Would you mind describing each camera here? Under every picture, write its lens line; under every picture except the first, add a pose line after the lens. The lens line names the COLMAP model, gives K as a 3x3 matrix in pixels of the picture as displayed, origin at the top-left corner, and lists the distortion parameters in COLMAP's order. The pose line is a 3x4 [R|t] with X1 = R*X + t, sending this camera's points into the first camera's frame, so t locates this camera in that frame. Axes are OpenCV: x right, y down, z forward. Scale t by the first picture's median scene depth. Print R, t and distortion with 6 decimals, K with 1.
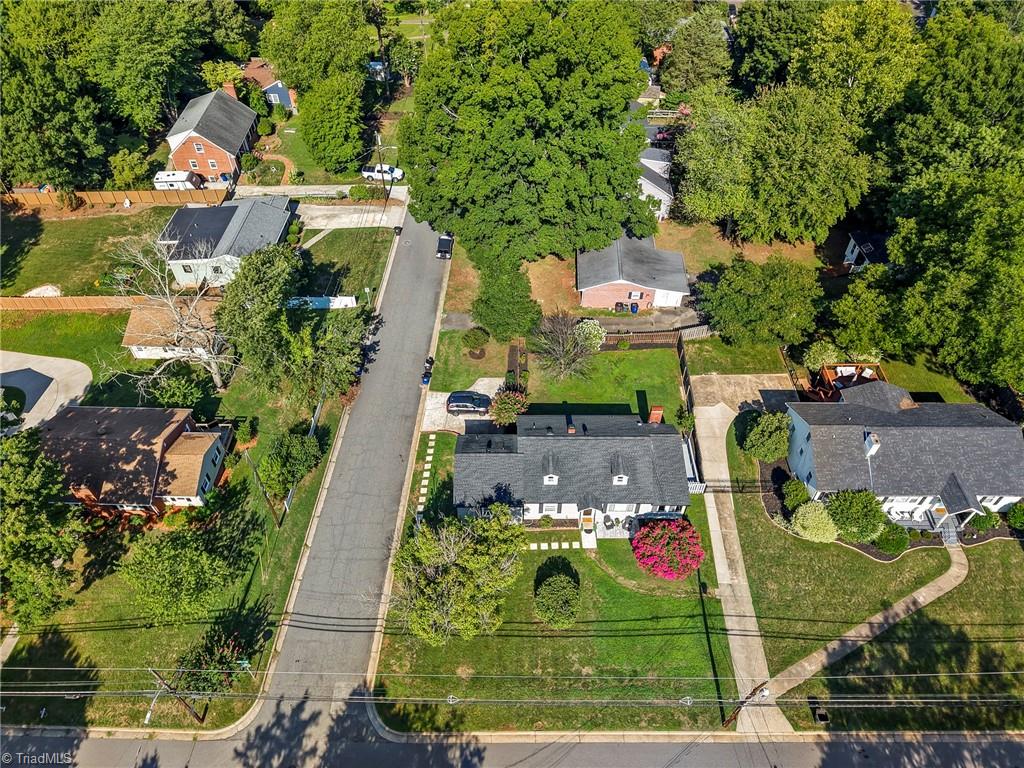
lens RADIAL K [[714.0, 0, 512.0], [0, 714.0, 384.0], [0, 0, 1]] dist [0.003927, -0.000376]
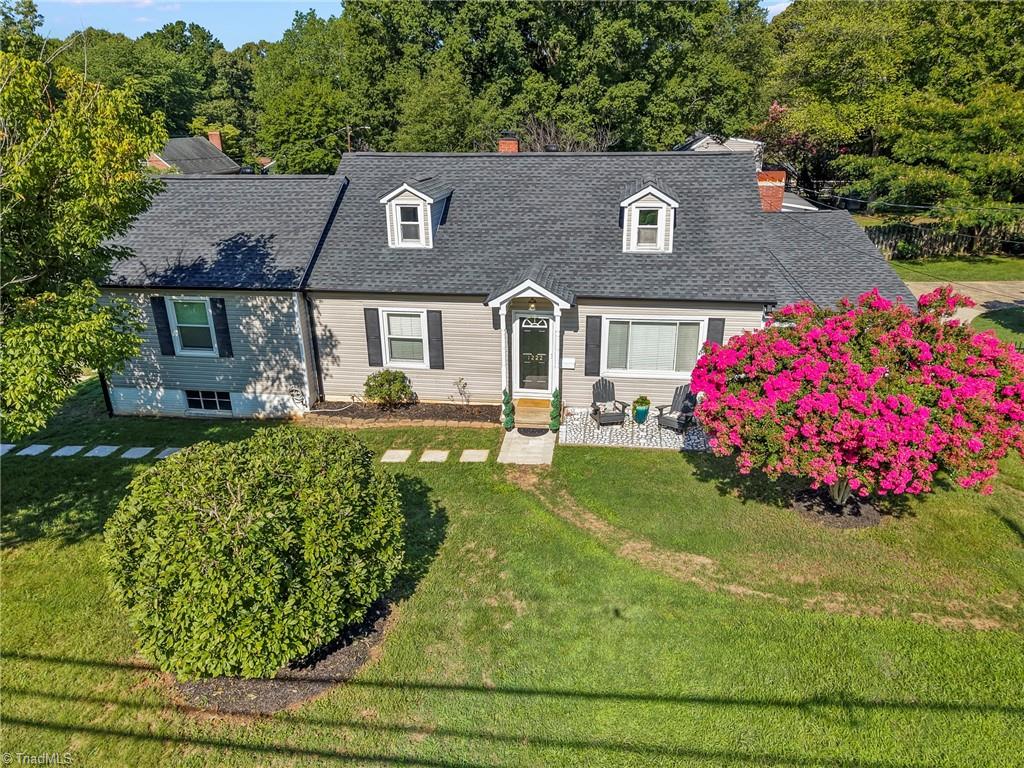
lens RADIAL K [[714.0, 0, 512.0], [0, 714.0, 384.0], [0, 0, 1]] dist [0.003927, -0.000376]
pose [[0.991142, 0.047325, -0.124089, 0.133864], [-0.093573, 0.911892, -0.399621, 0.303279], [0.094244, 0.407692, 0.908243, 0.750531]]
